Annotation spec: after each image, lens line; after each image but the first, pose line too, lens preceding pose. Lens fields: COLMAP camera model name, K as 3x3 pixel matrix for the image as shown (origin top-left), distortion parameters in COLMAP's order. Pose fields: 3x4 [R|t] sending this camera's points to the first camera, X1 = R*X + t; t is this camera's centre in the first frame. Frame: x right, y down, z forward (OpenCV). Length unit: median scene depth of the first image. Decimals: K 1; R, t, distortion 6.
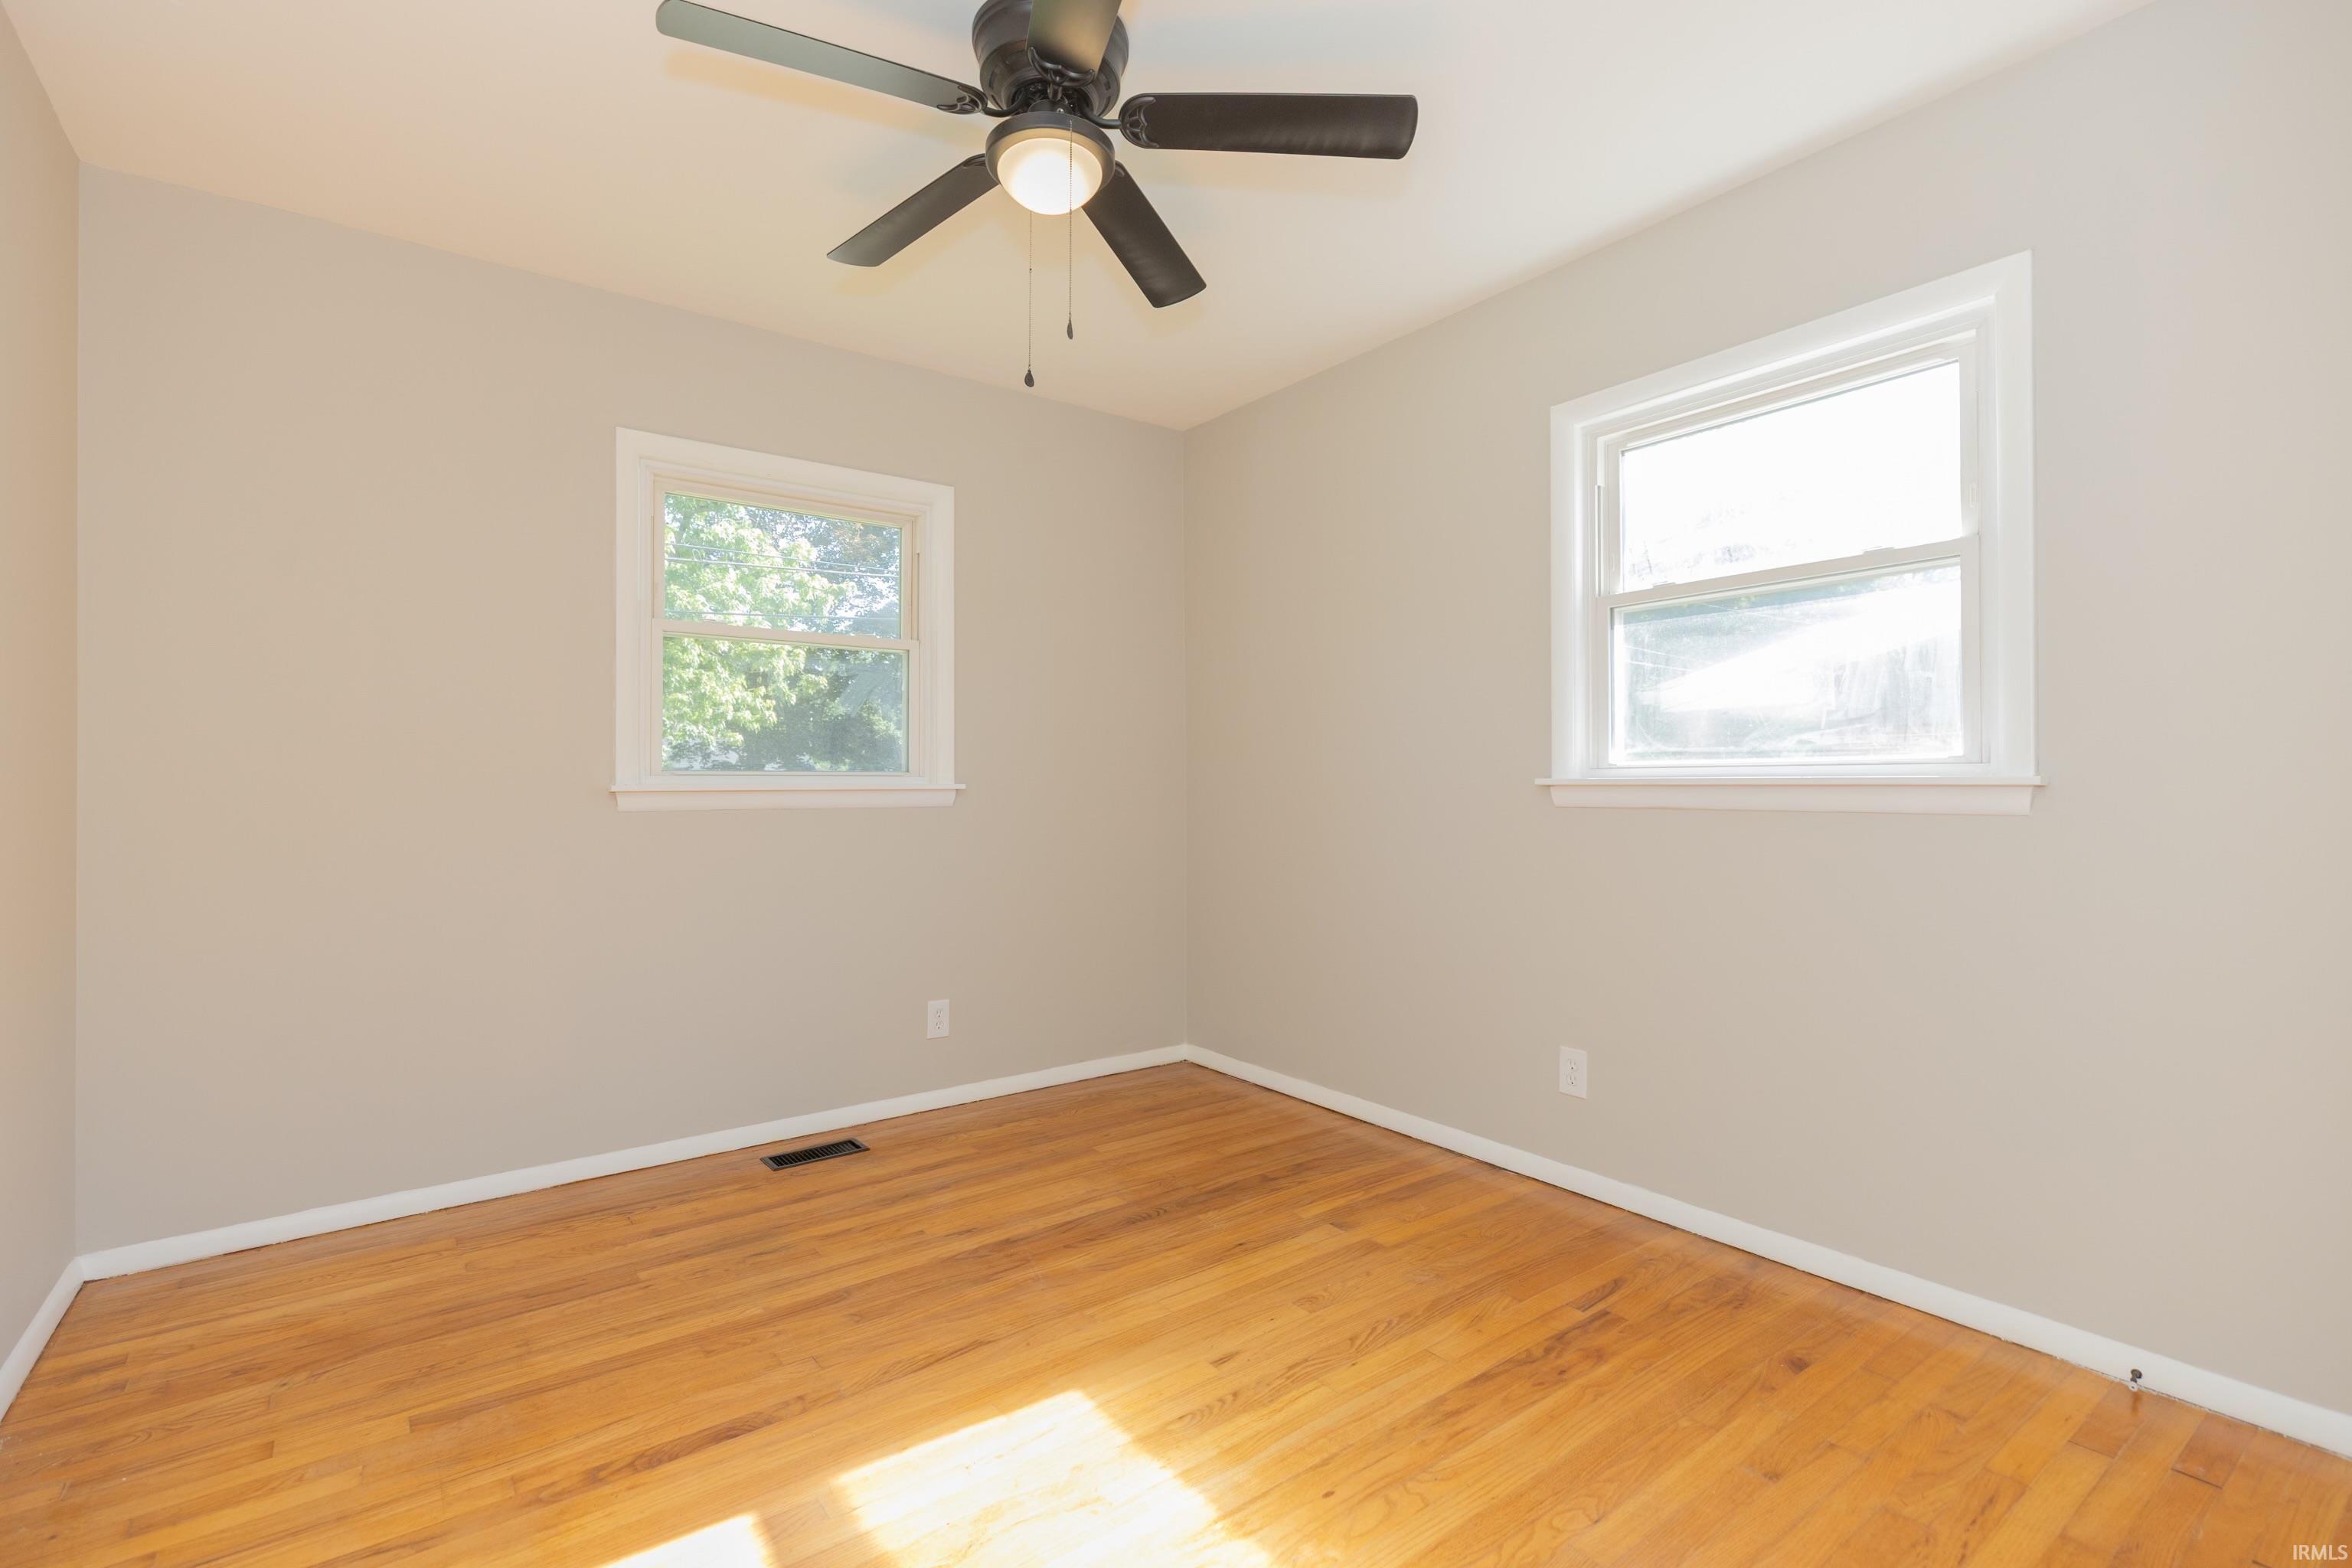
lens RADIAL K [[1071.7, 0, 1150.4], [0, 1071.7, 771.6], [0, 0, 1]] dist [0.001170, 0.000194]
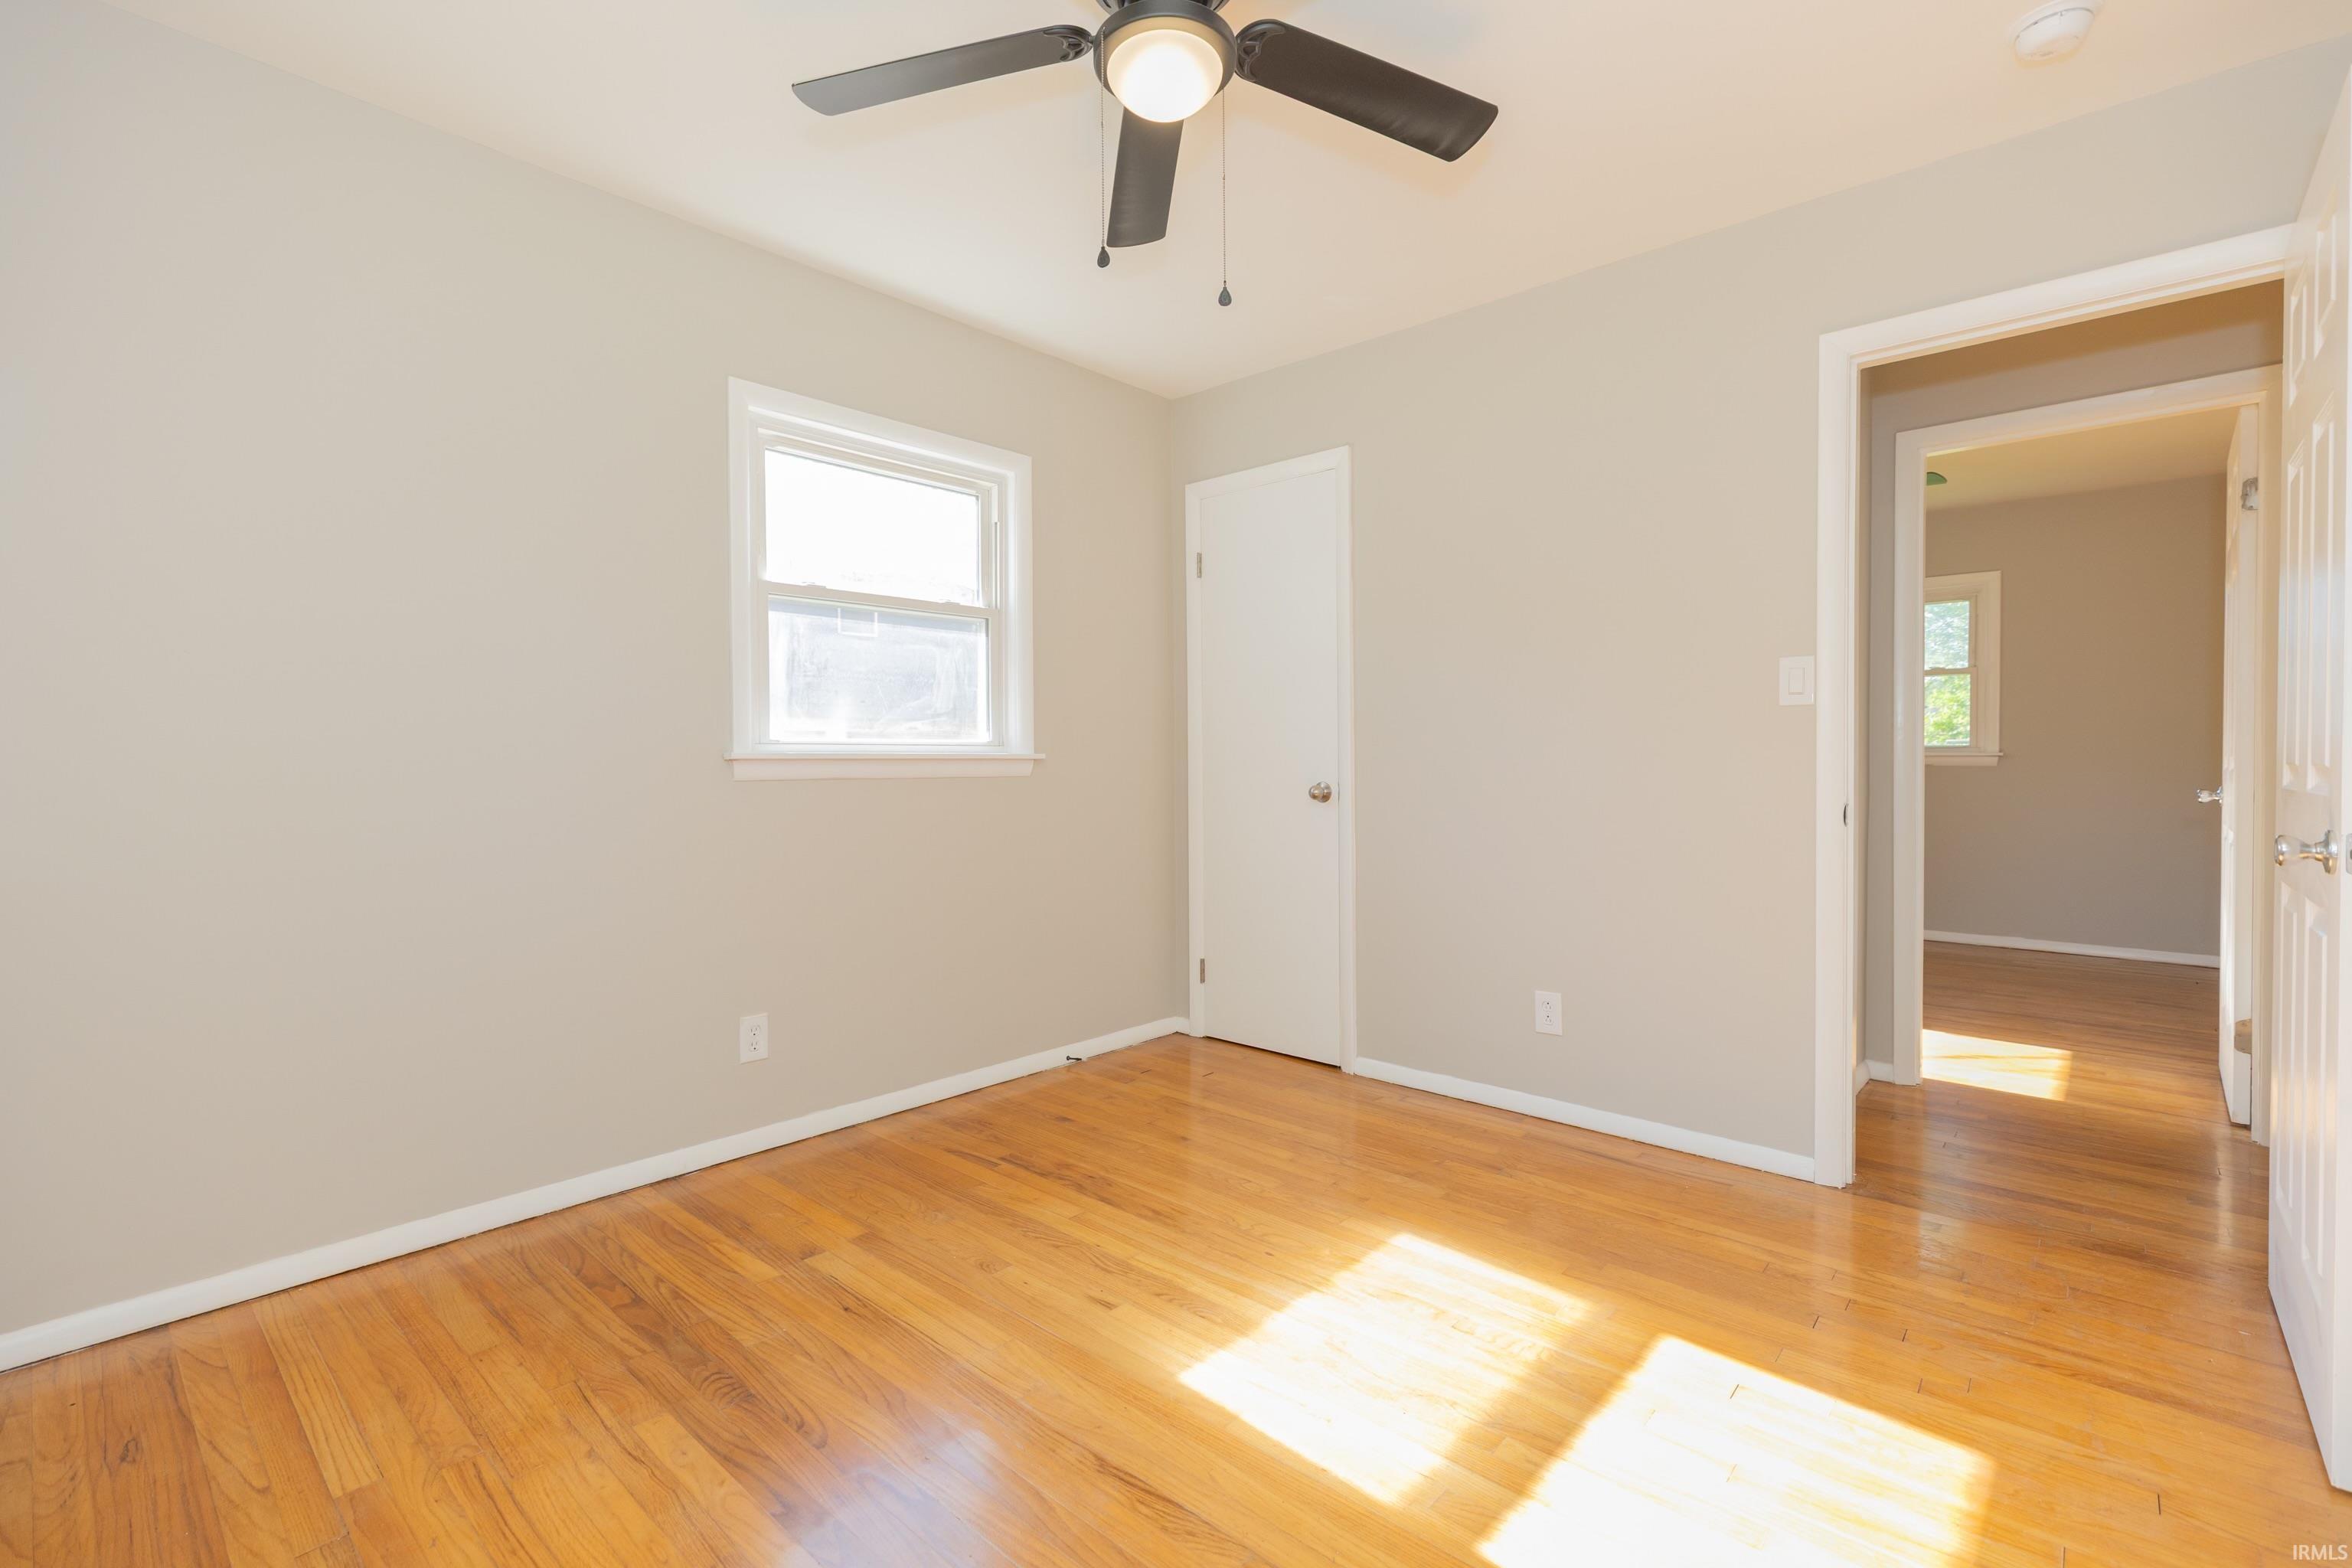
lens RADIAL K [[1047.9, 0, 1170.0], [0, 1047.9, 779.8], [0, 0, 1]] dist [0.004024, 0.000385]
pose [[-0.201237, -0.015671, 0.979417, -0.780248], [-0.007671, 0.999867, 0.014423, 0.016957], [-0.979513, -0.004610, -0.201331, 0.947448]]
